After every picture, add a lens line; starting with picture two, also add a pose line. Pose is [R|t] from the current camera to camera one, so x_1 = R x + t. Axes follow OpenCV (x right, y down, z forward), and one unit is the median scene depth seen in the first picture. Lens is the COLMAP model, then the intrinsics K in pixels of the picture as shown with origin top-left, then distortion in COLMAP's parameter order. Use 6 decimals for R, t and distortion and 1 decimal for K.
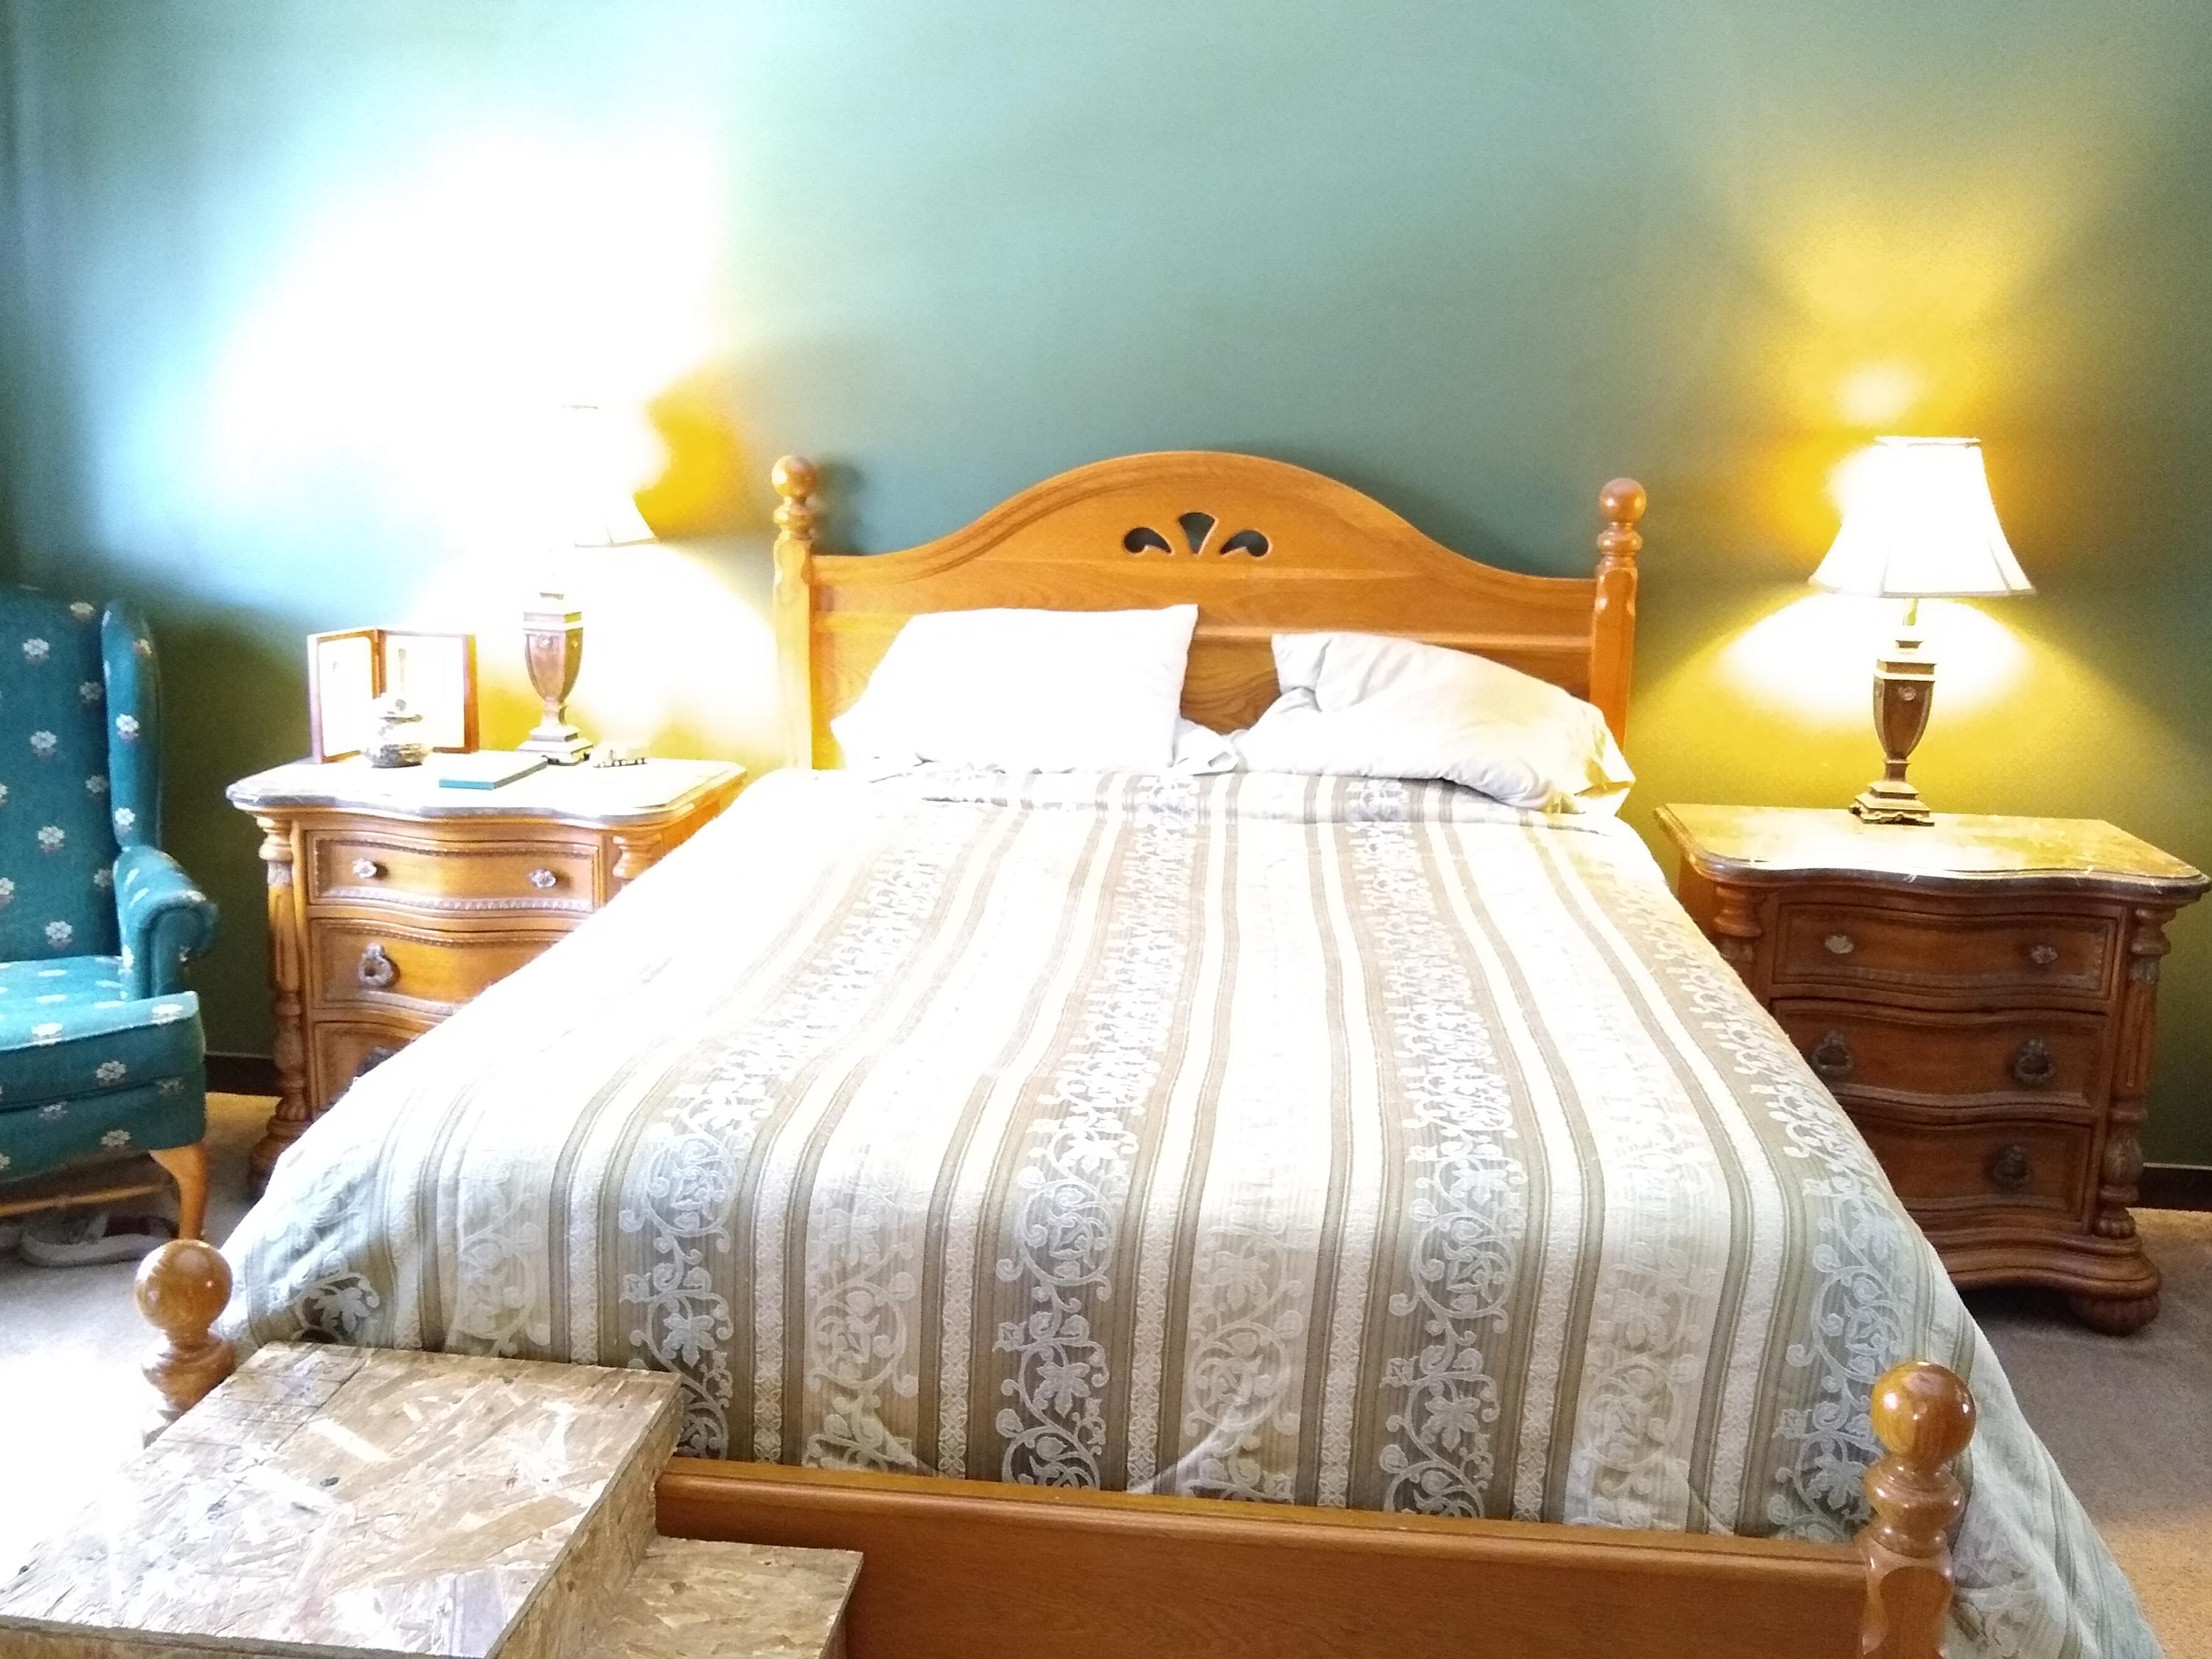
lens RADIAL K [[1975.5, 0, 1123.0], [0, 1975.5, 816.7], [0, 0, 1]] dist [0.003179, -0.046076]
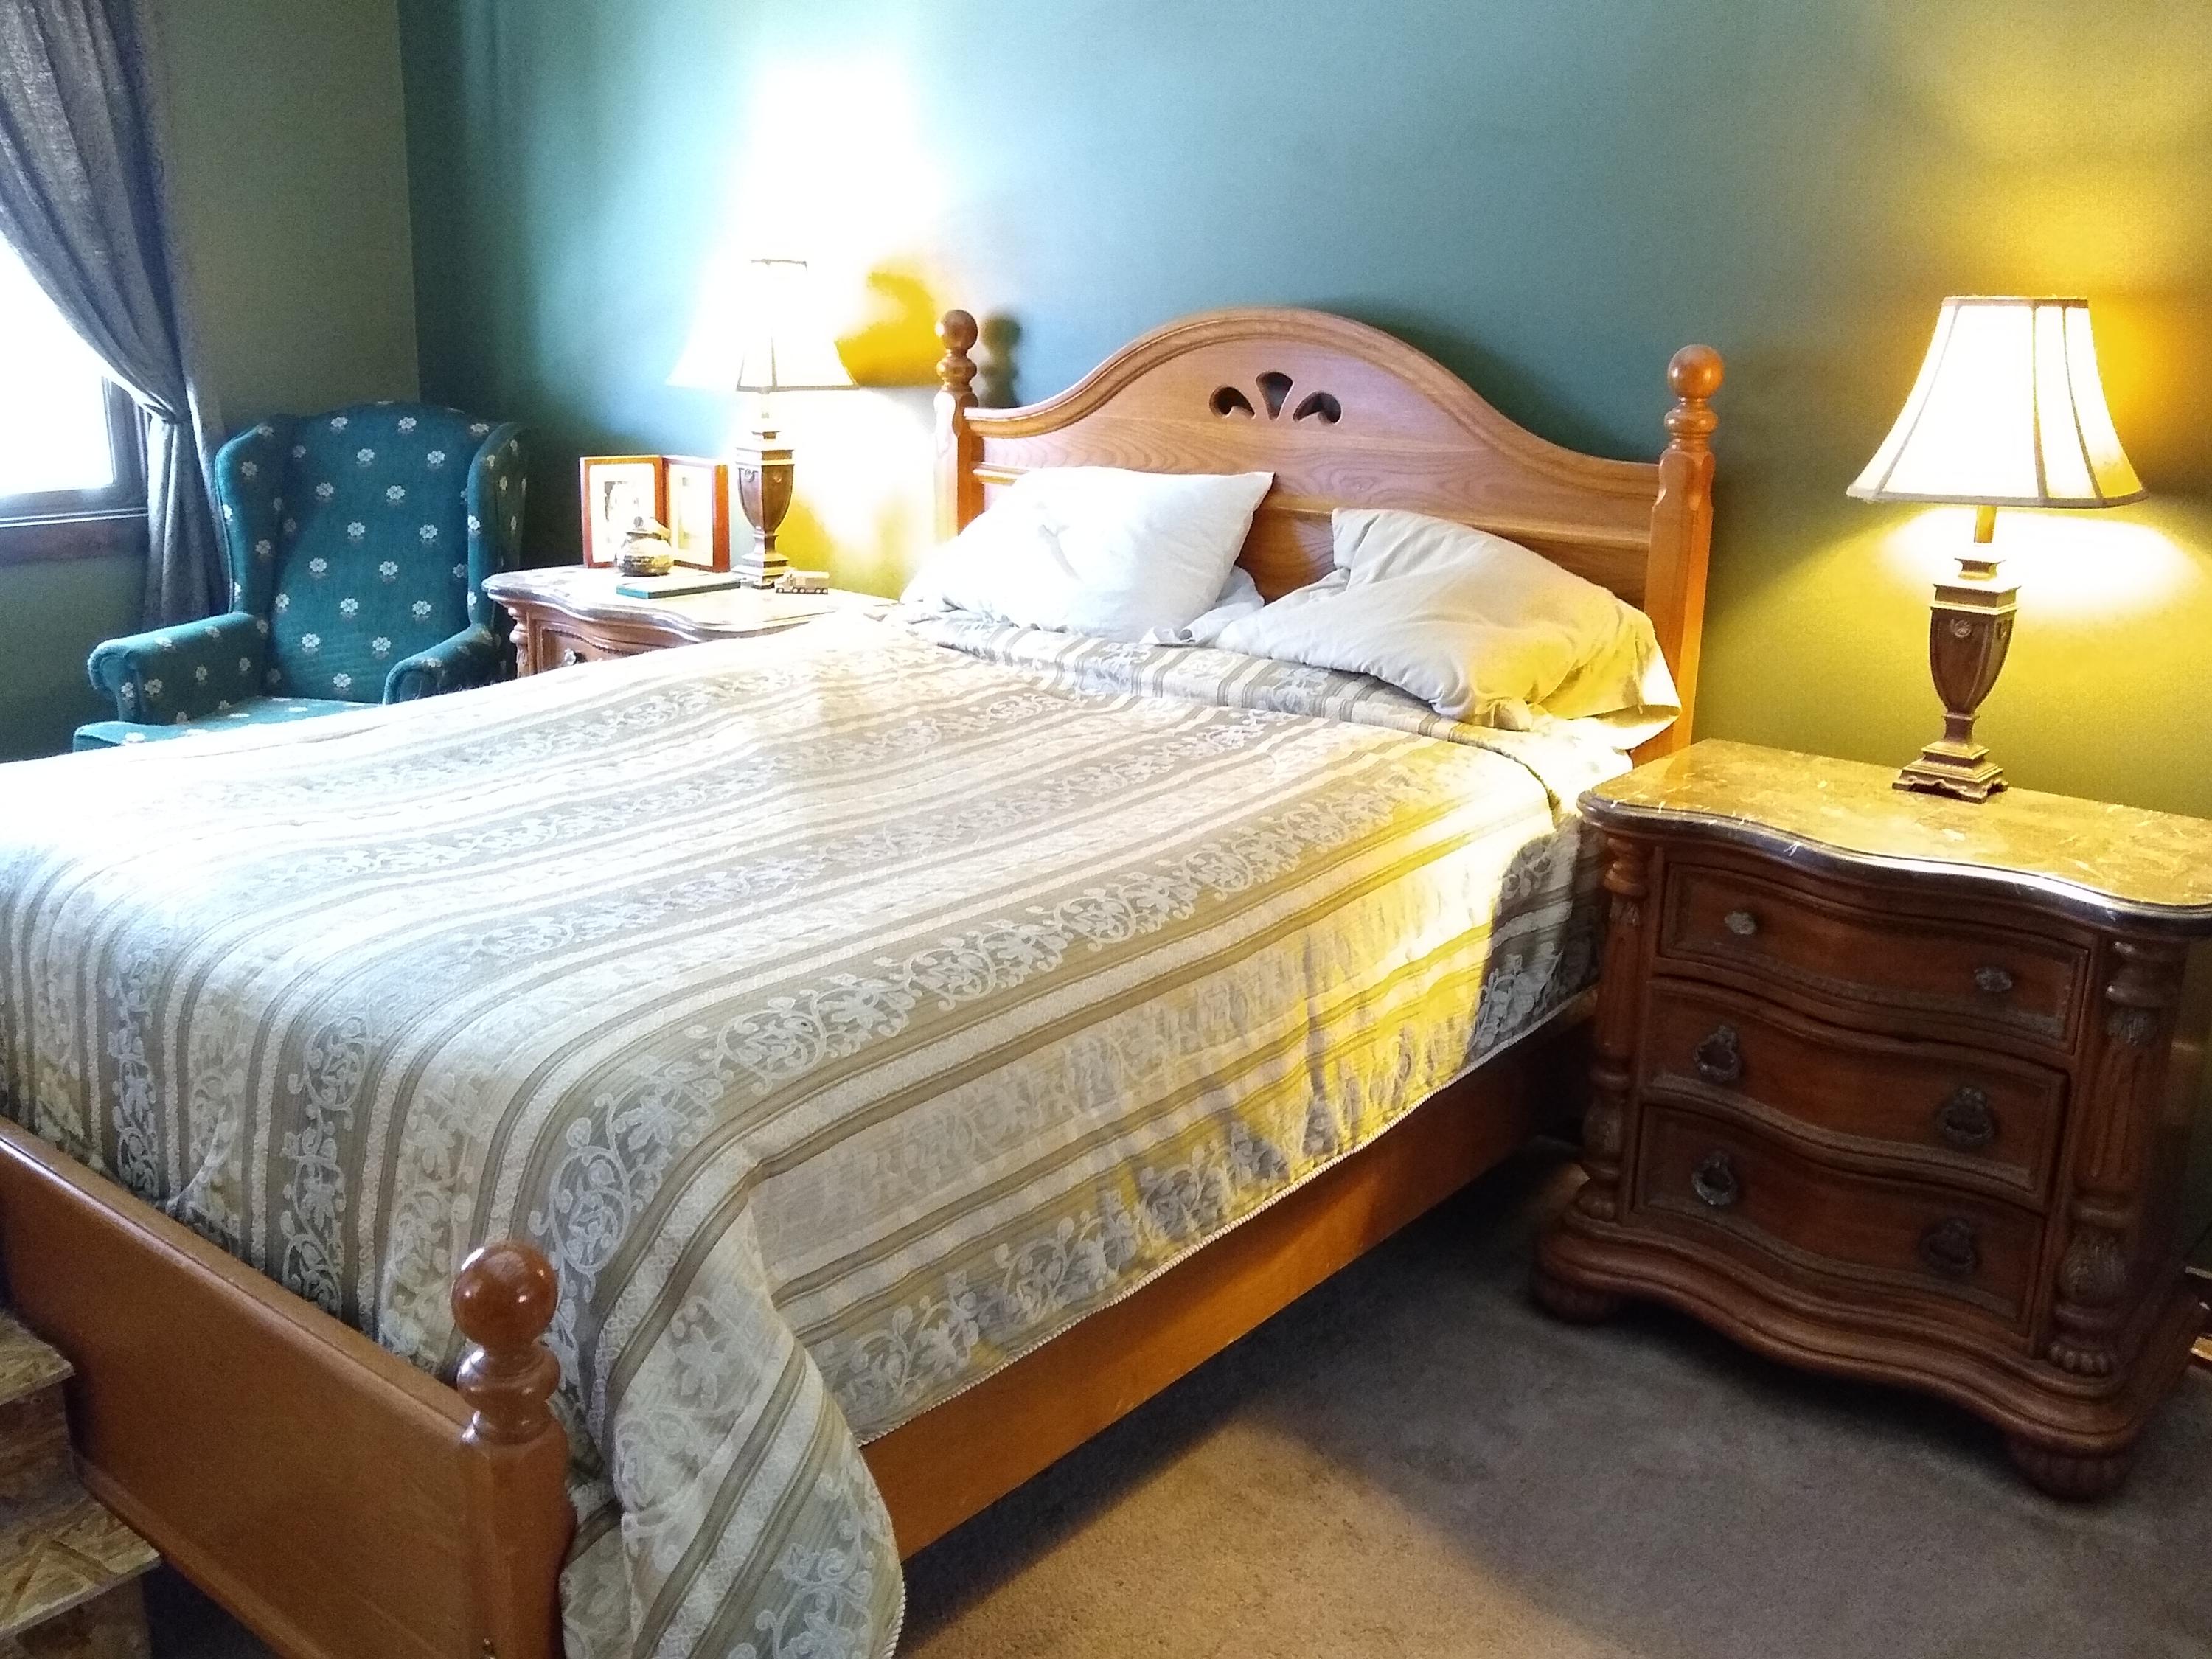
lens RADIAL K [[1975.5, 0, 1136.5], [0, 1975.5, 812.5], [0, 0, 1]] dist [0.003179, -0.046076]
pose [[0.847477, 0.139989, -0.512040, 0.520373], [-0.113286, 0.990074, 0.083181, -0.018379], [0.518603, -0.012488, 0.854924, 0.164359]]
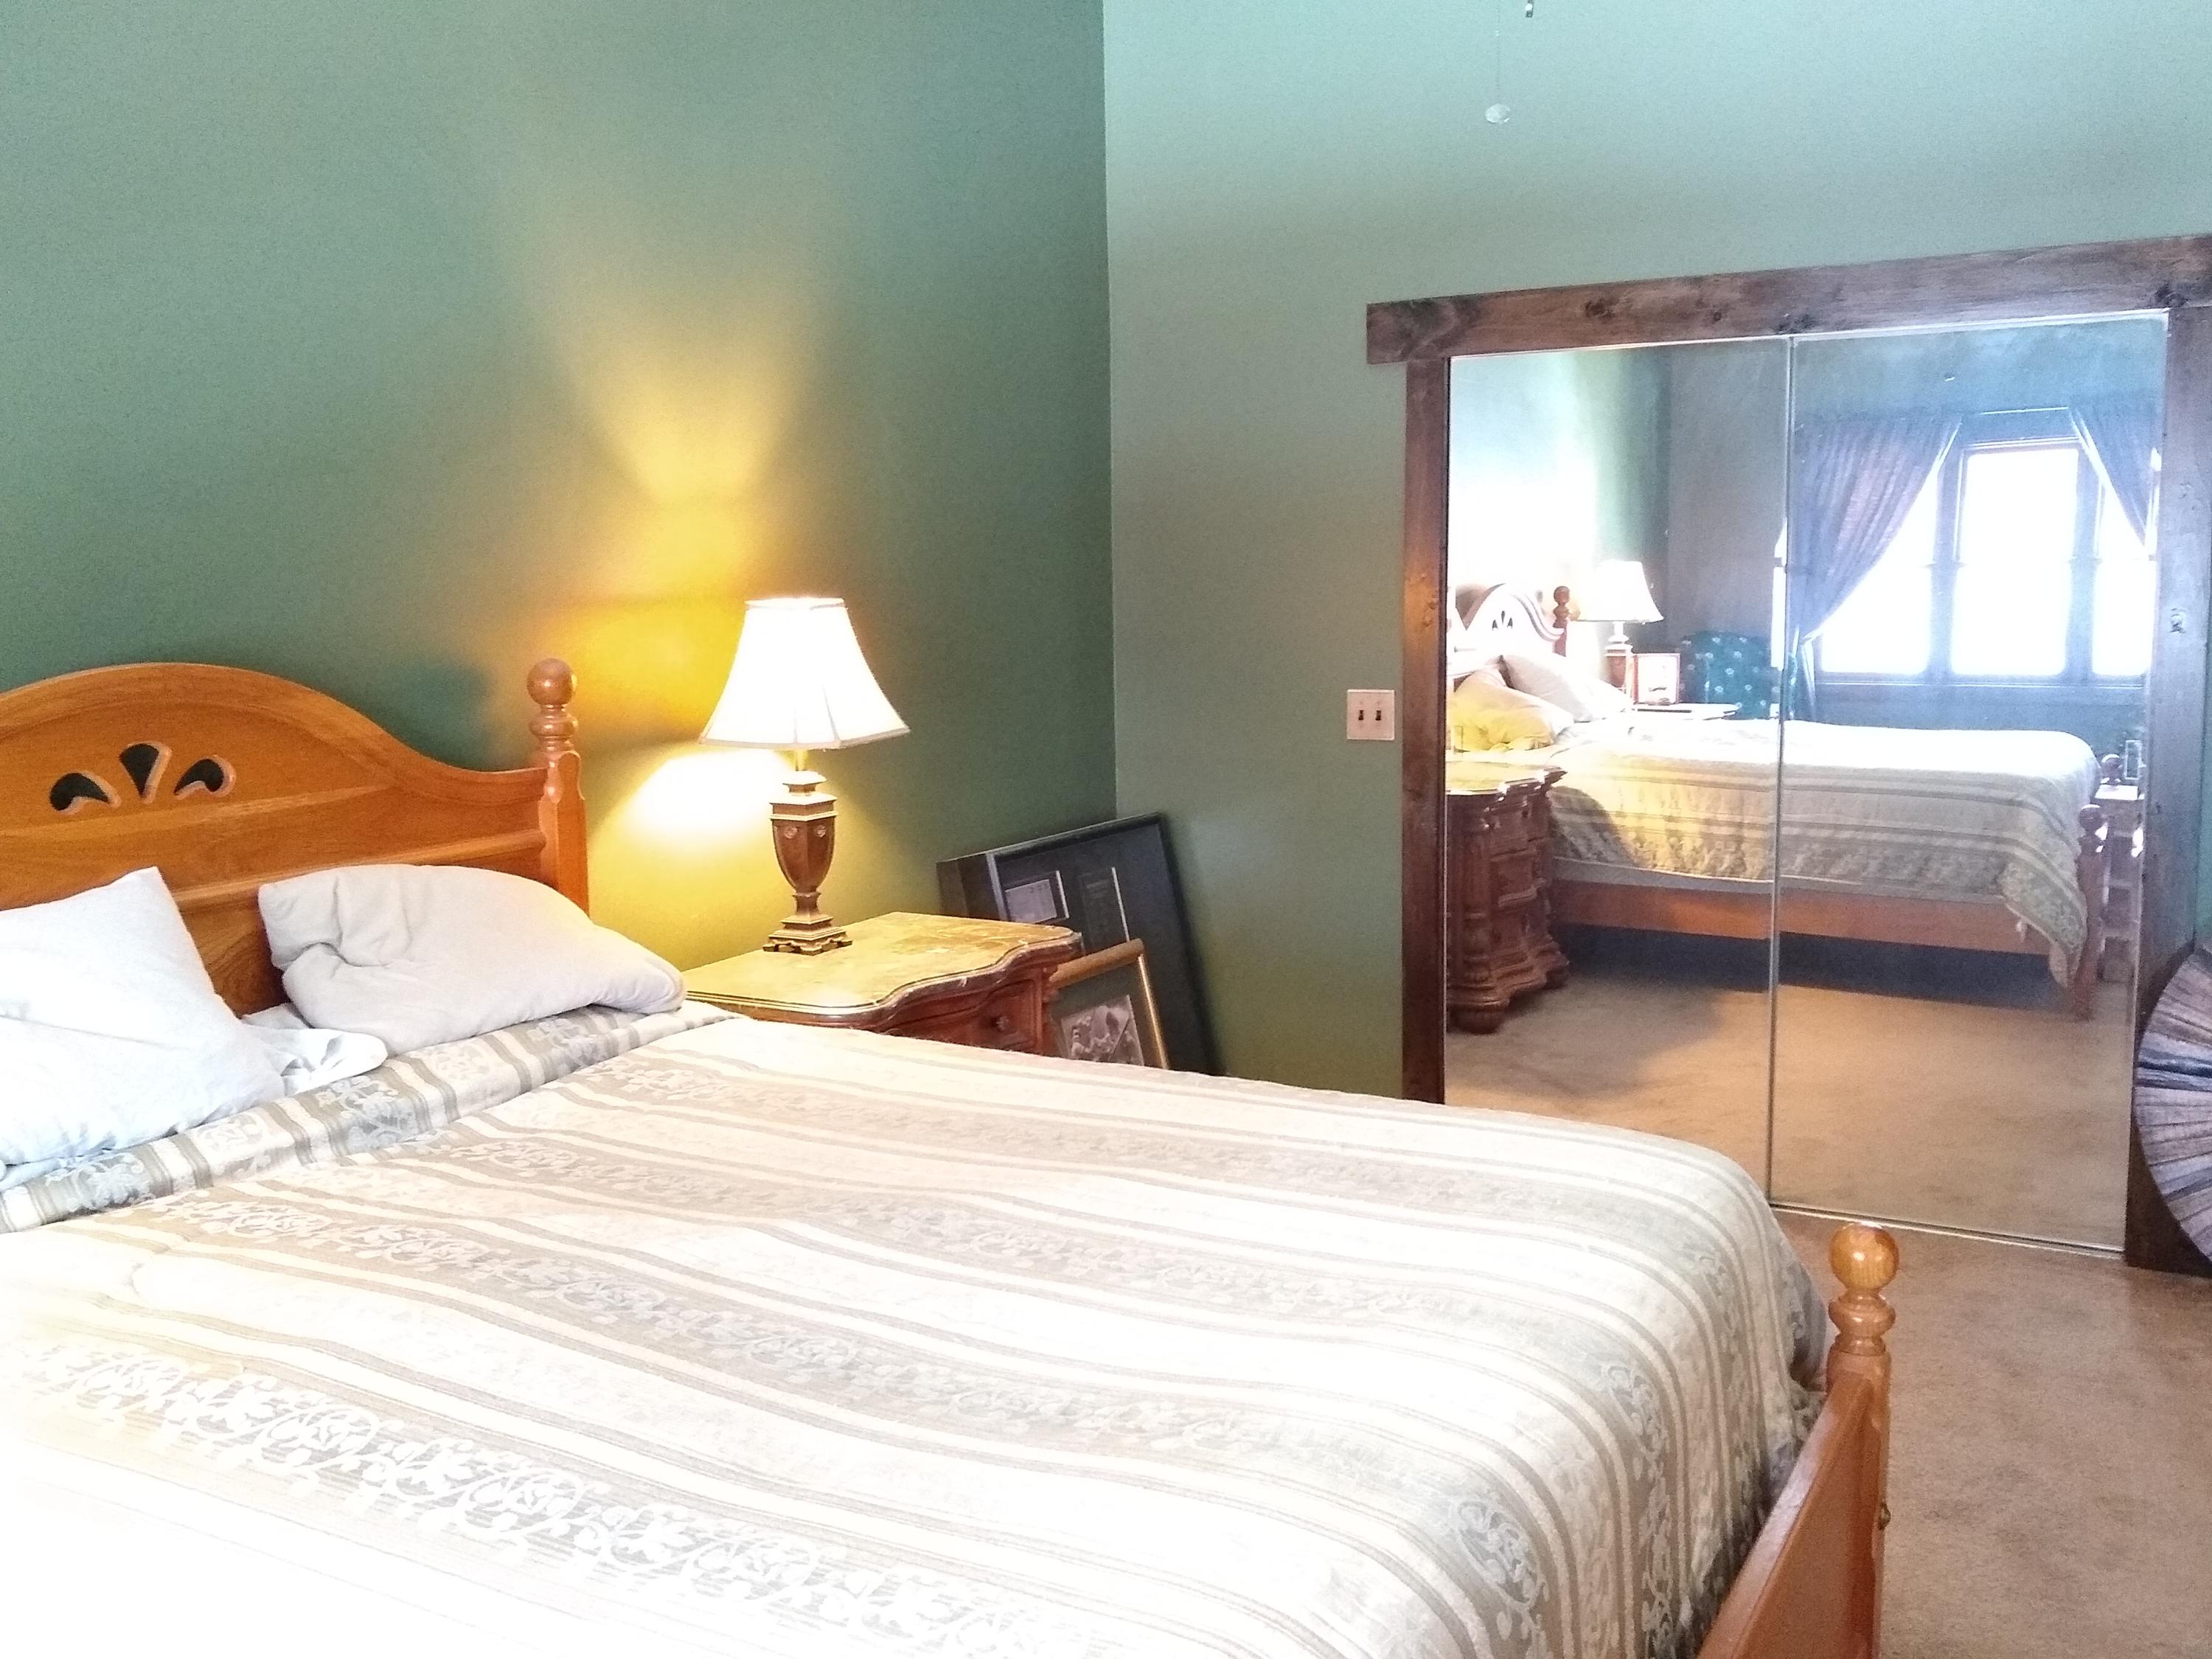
lens RADIAL K [[1975.5, 0, 1116.8], [0, 1975.5, 823.8], [0, 0, 1]] dist [0.003179, -0.046076]
pose [[0.393040, -0.148094, 0.907517, -0.519456], [0.204102, 0.976376, 0.070935, -0.108155], [-0.896584, 0.157346, 0.413981, 0.391519]]
